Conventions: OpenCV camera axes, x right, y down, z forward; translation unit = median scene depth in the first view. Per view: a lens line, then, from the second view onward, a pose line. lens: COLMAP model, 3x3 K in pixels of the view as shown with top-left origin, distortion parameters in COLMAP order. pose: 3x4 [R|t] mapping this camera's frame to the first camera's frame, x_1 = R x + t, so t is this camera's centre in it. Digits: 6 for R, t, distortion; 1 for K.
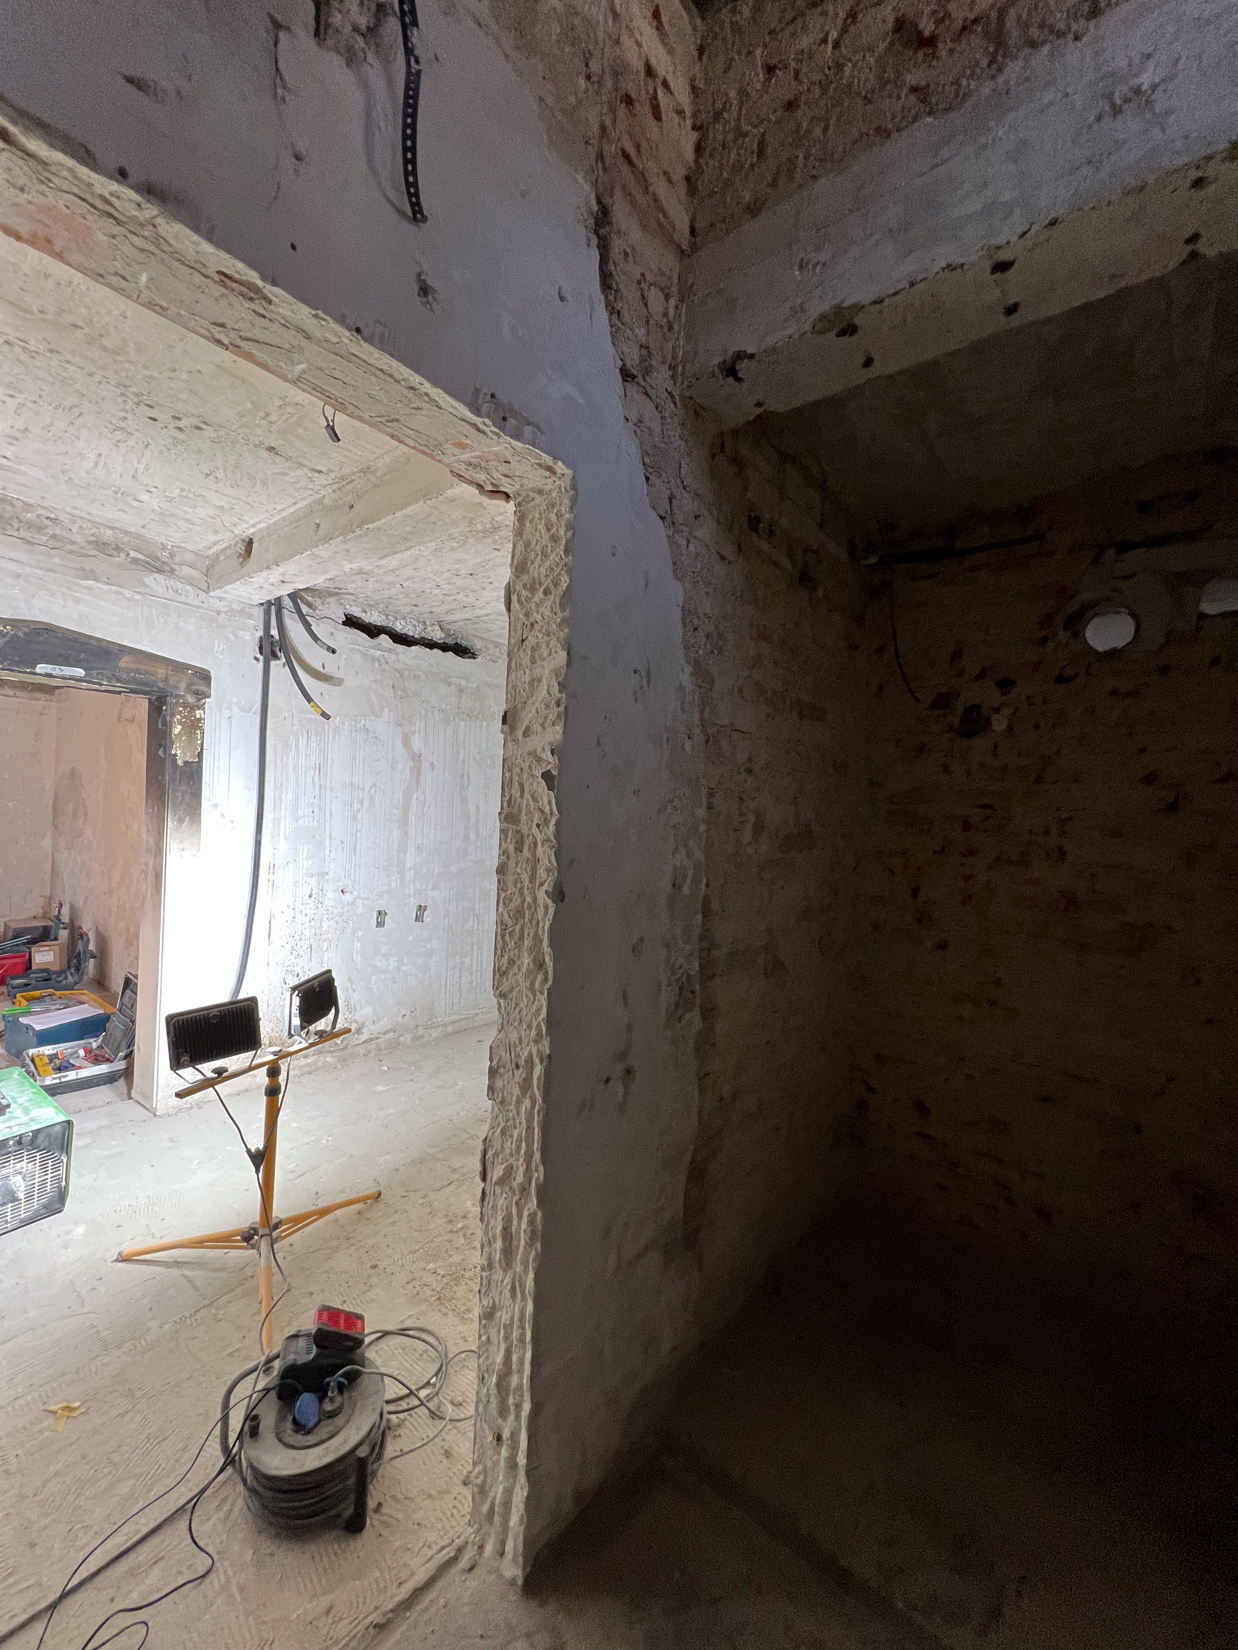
lens RADIAL K [[663.0, 0, 617.9], [0, 663.0, 823.5], [0, 0, 1]] dist [0.000487, -0.000416]
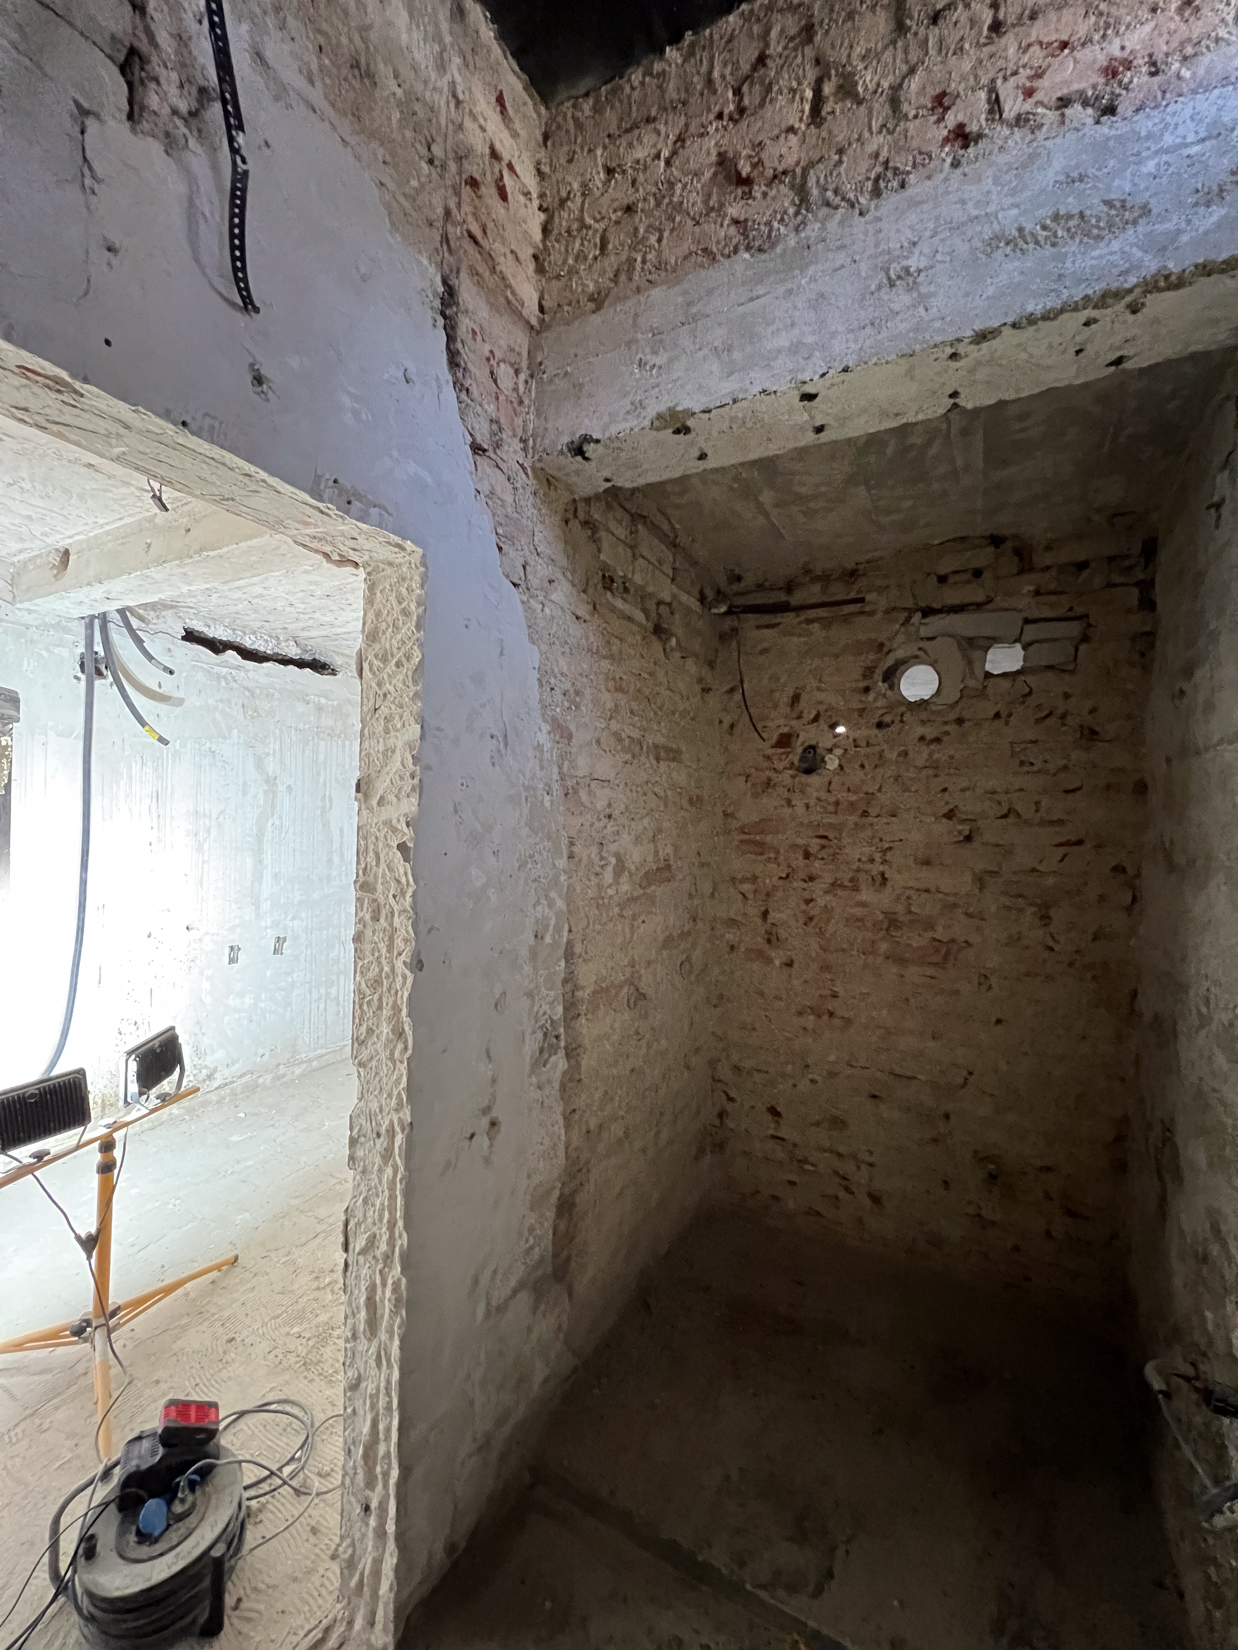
lens RADIAL K [[663.0, 0, 620.1], [0, 663.0, 821.5], [0, 0, 1]] dist [0.000487, -0.000416]
pose [[0.983181, -0.019662, 0.181572, 0.030878], [0.019666, 0.999805, 0.001775, -0.090458], [-0.181572, 0.001826, 0.983376, -0.046331]]
